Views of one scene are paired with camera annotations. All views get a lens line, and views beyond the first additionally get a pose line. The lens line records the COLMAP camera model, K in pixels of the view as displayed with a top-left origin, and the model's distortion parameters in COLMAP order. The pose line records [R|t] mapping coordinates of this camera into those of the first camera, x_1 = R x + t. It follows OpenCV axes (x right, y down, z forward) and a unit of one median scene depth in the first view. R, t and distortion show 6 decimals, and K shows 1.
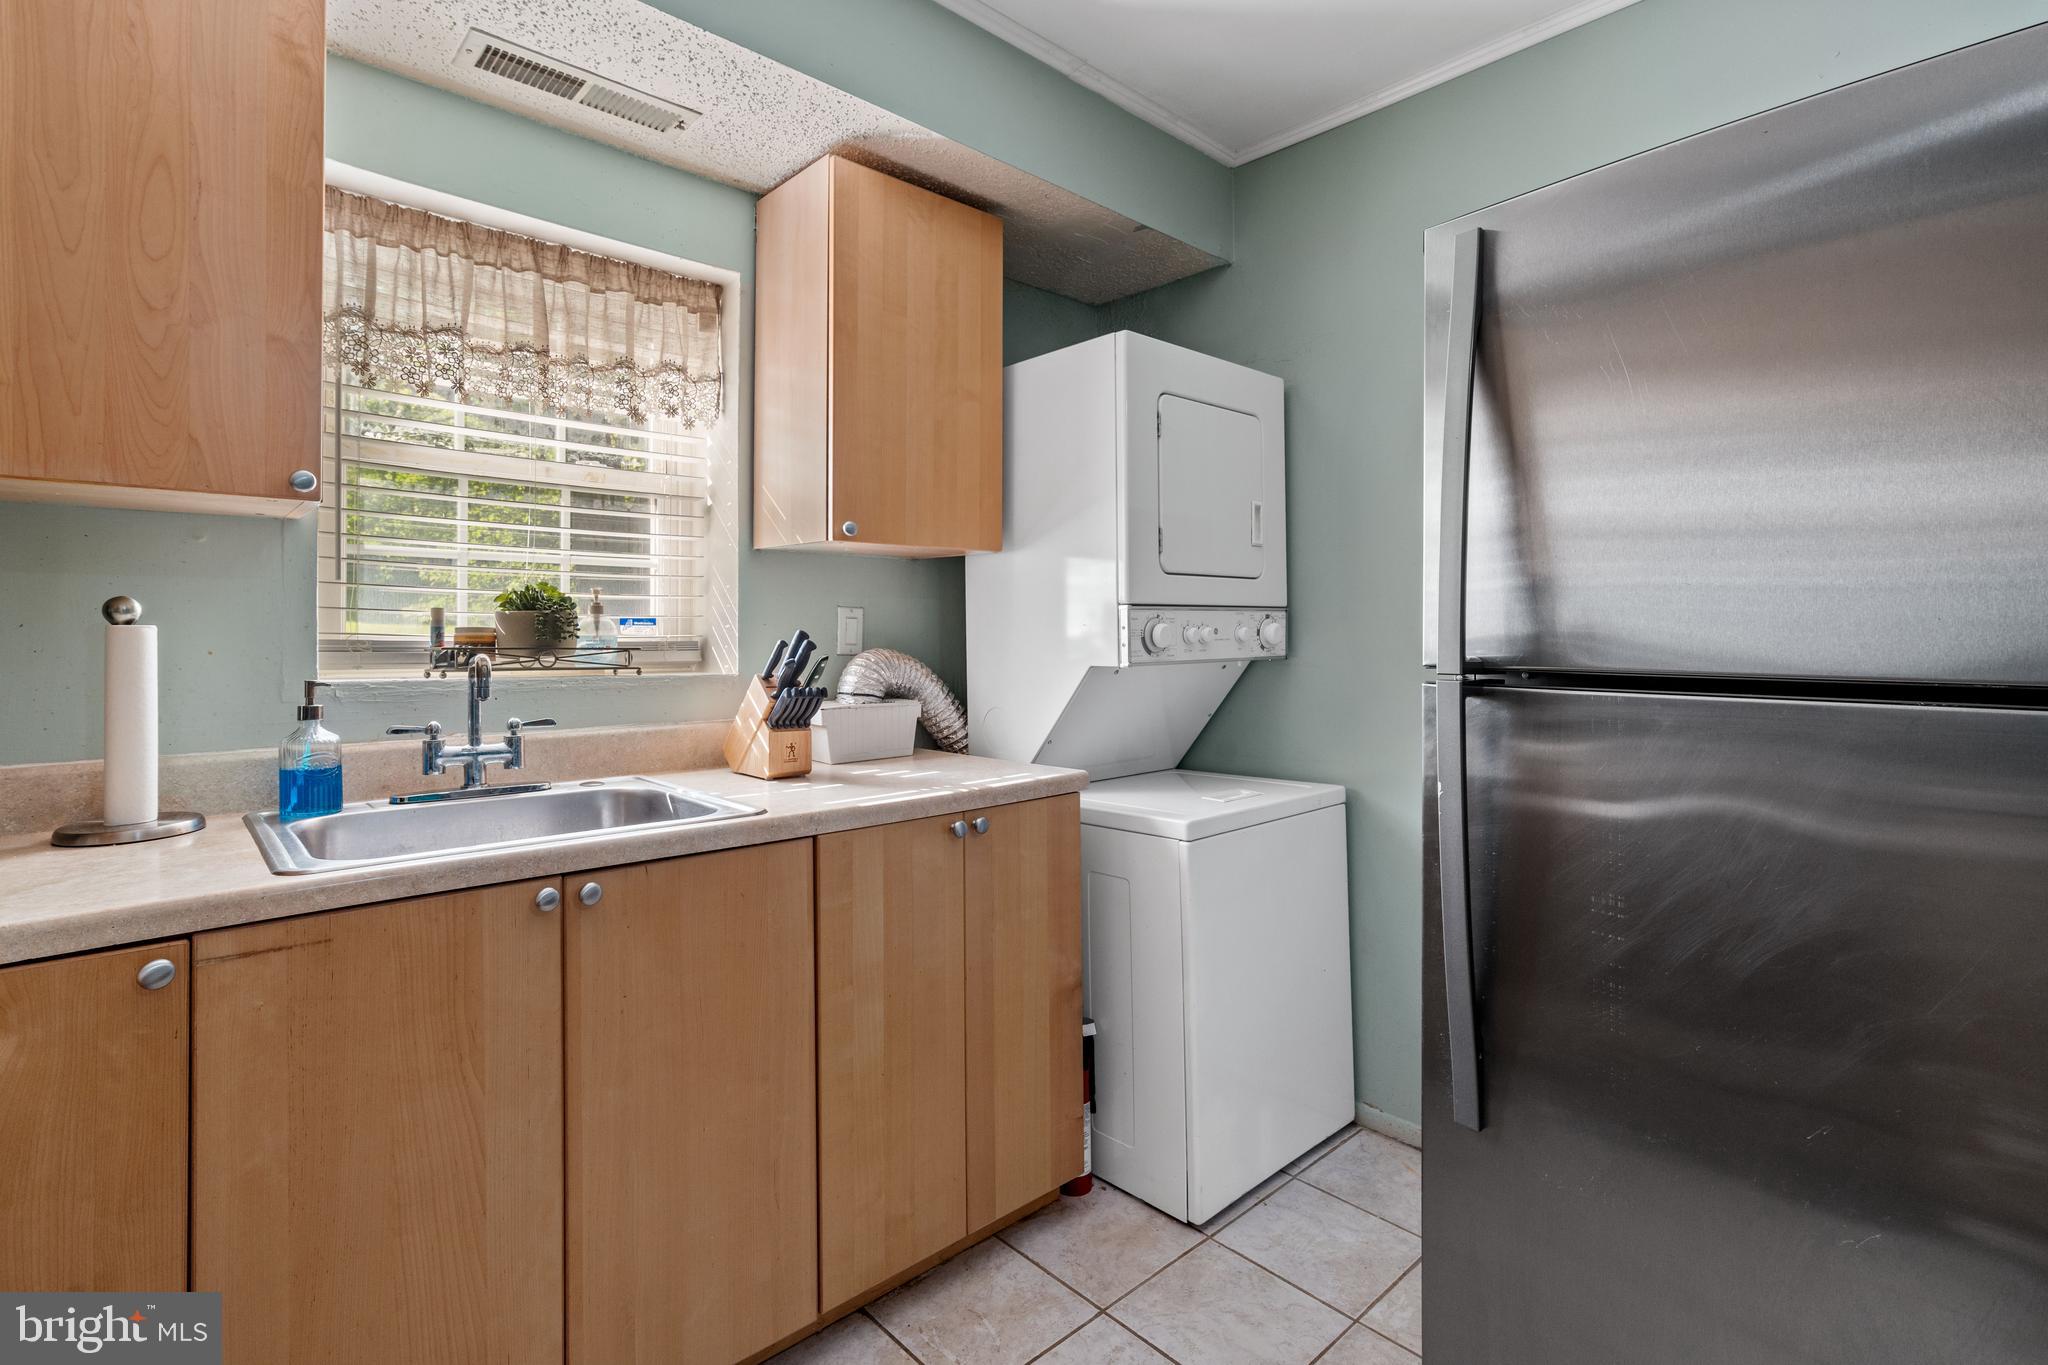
lens RADIAL K [[954.3, 0, 1025.0], [0, 954.3, 635.8], [0, 0, 1]] dist [-0.010388, 0.001722]
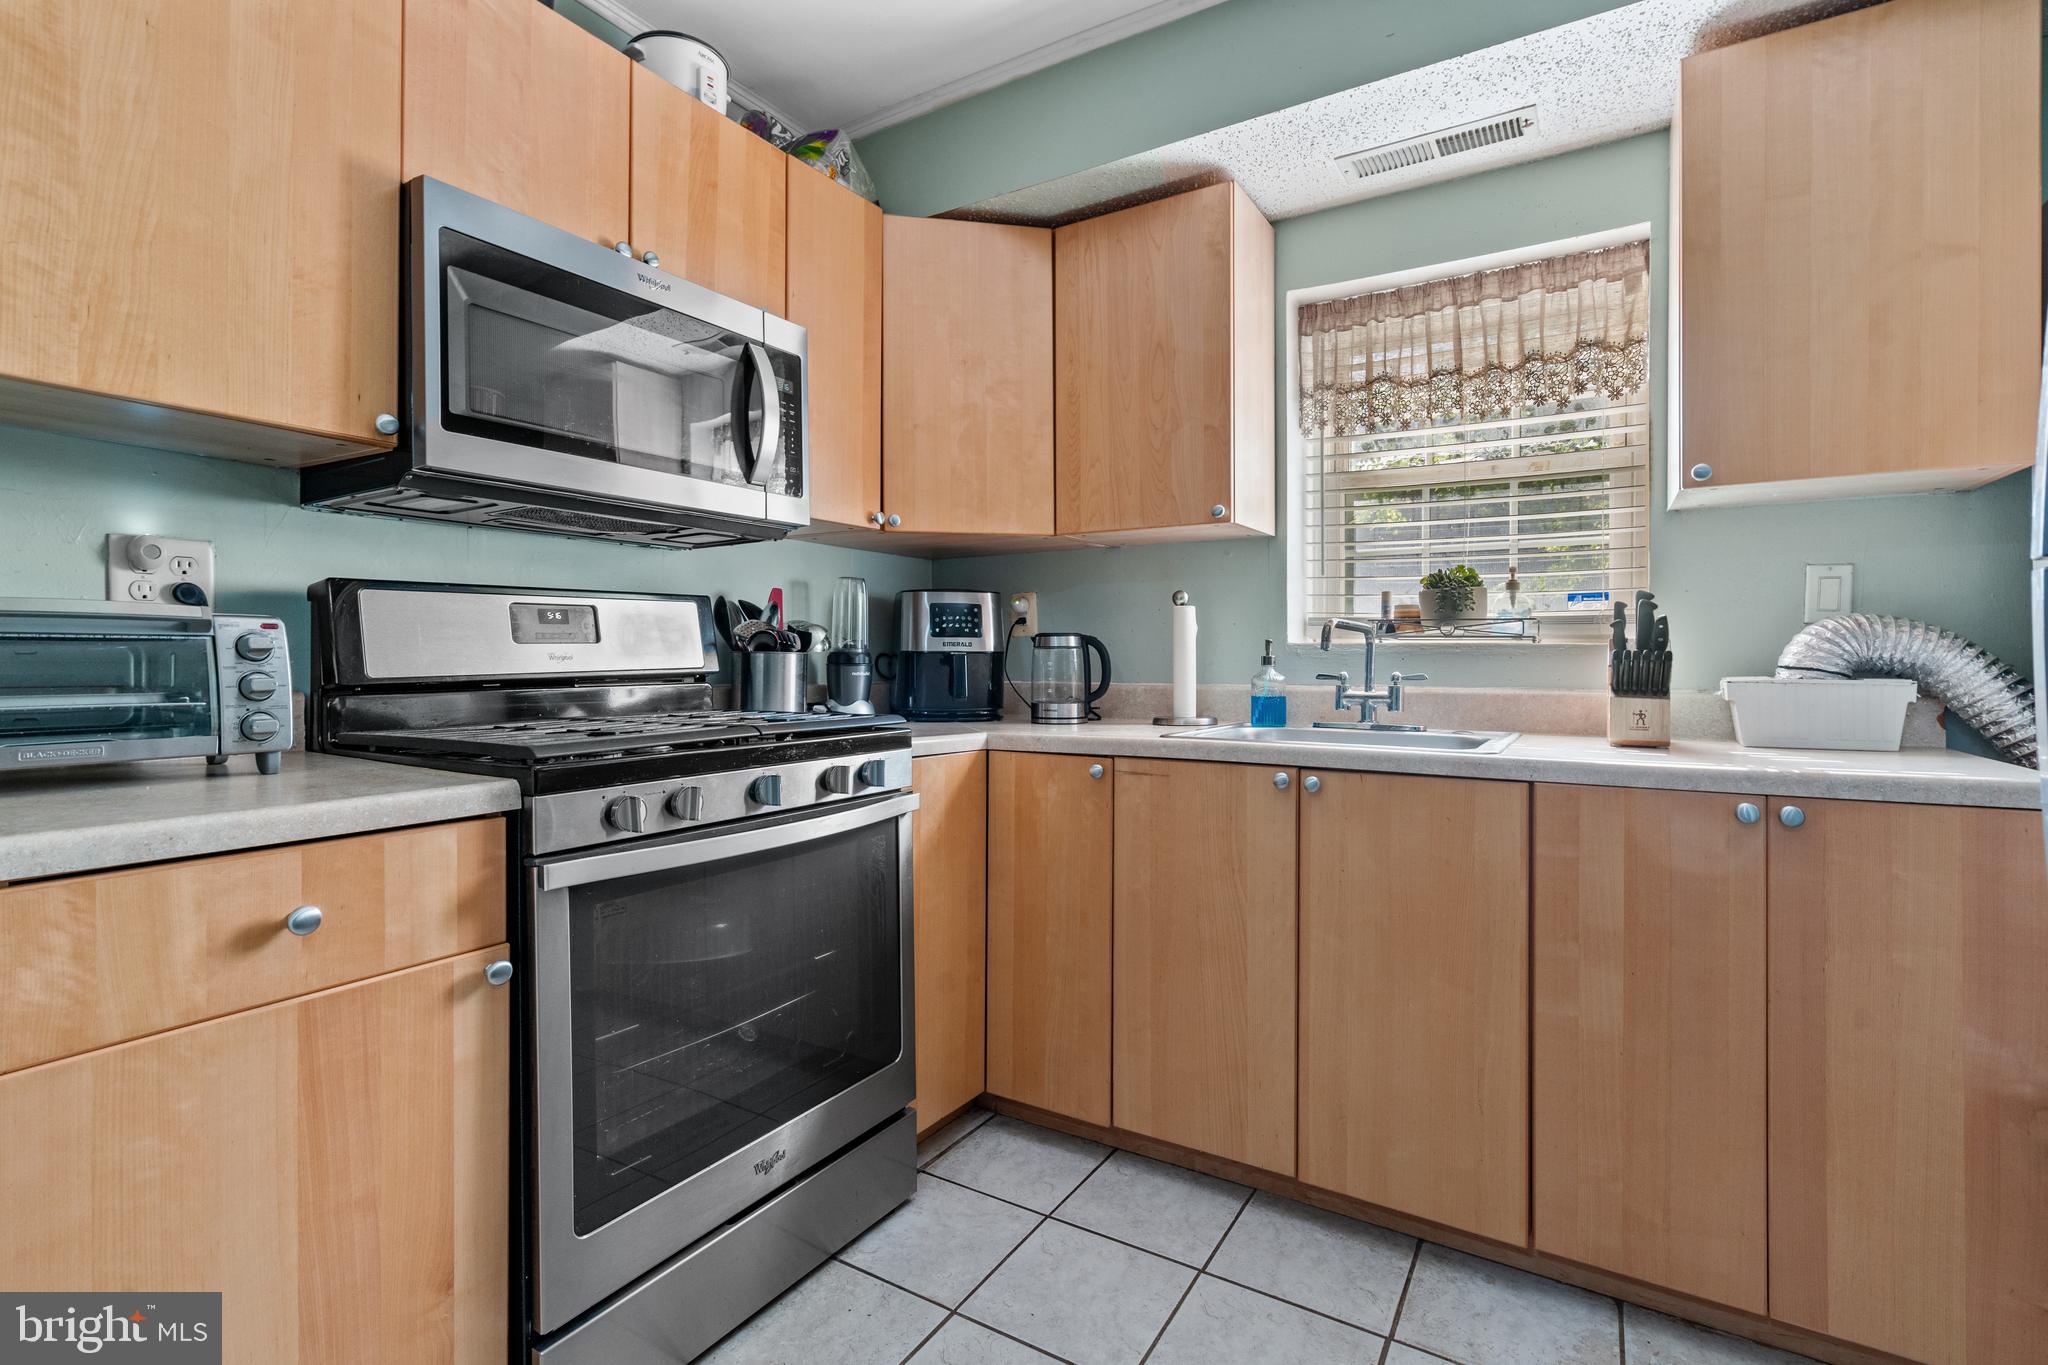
lens RADIAL K [[954.3, 0, 1026.8], [0, 954.3, 669.5], [0, 0, 1]] dist [-0.010388, 0.001722]
pose [[0.284263, 0.011511, -0.958677, 0.487235], [0.000712, 0.999925, 0.012218, 0.060164], [0.958746, -0.004156, 0.284234, 0.148078]]
